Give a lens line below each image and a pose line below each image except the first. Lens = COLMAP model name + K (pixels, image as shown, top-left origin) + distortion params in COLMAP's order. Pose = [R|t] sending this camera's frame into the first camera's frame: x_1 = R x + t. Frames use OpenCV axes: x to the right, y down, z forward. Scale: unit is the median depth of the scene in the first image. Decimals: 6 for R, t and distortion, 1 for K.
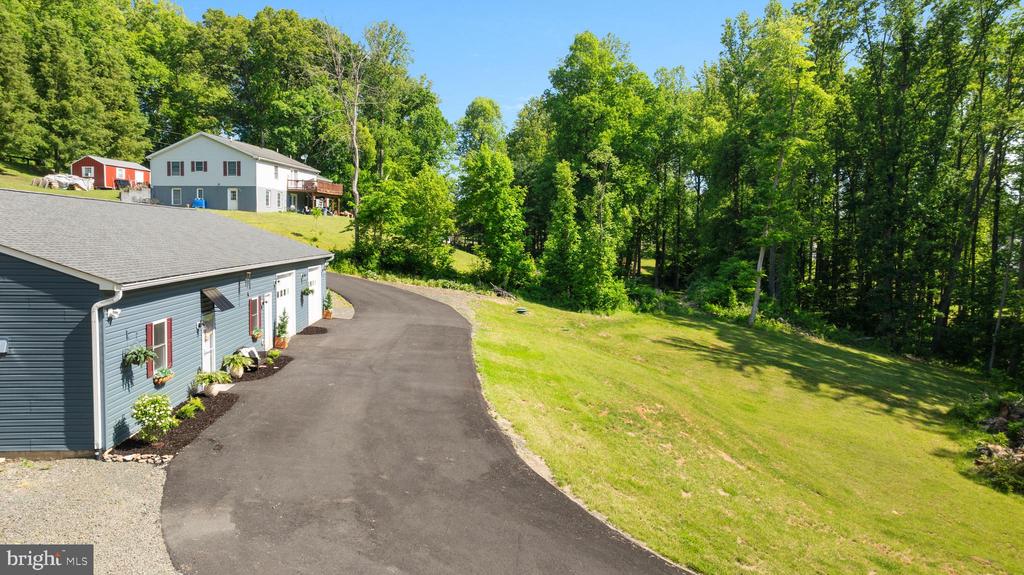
lens RADIAL K [[716.1, 0, 512.2], [0, 716.1, 293.9], [0, 0, 1]] dist [-0.039879, 0.046302]
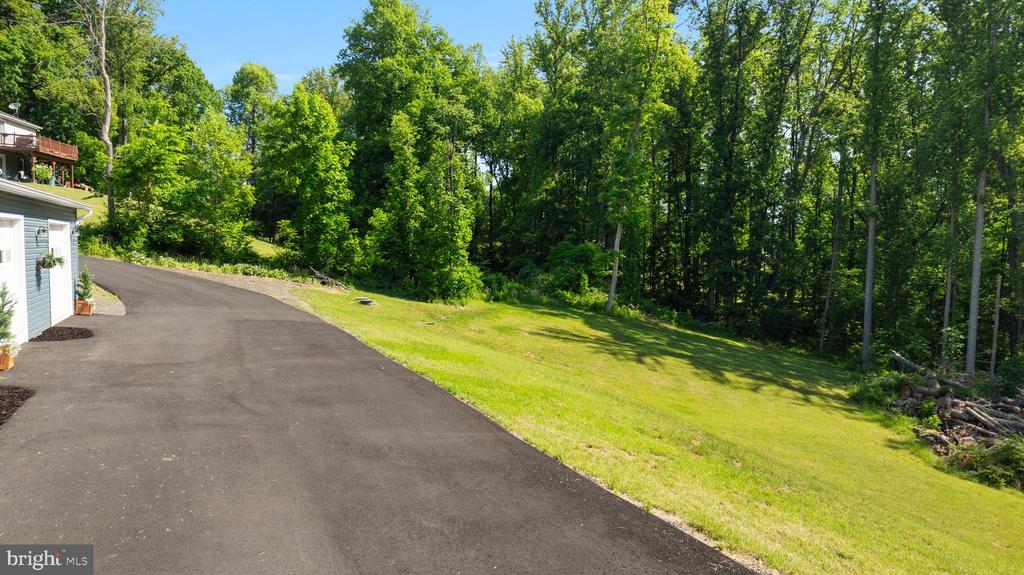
lens RADIAL K [[716.1, 0, 512.2], [0, 716.1, 293.9], [0, 0, 1]] dist [-0.039879, 0.046302]
pose [[0.945642, -0.026750, 0.324107, -0.072904], [0.027315, 0.999623, 0.002806, 0.016130], [-0.324060, 0.006199, 0.946016, 0.212646]]
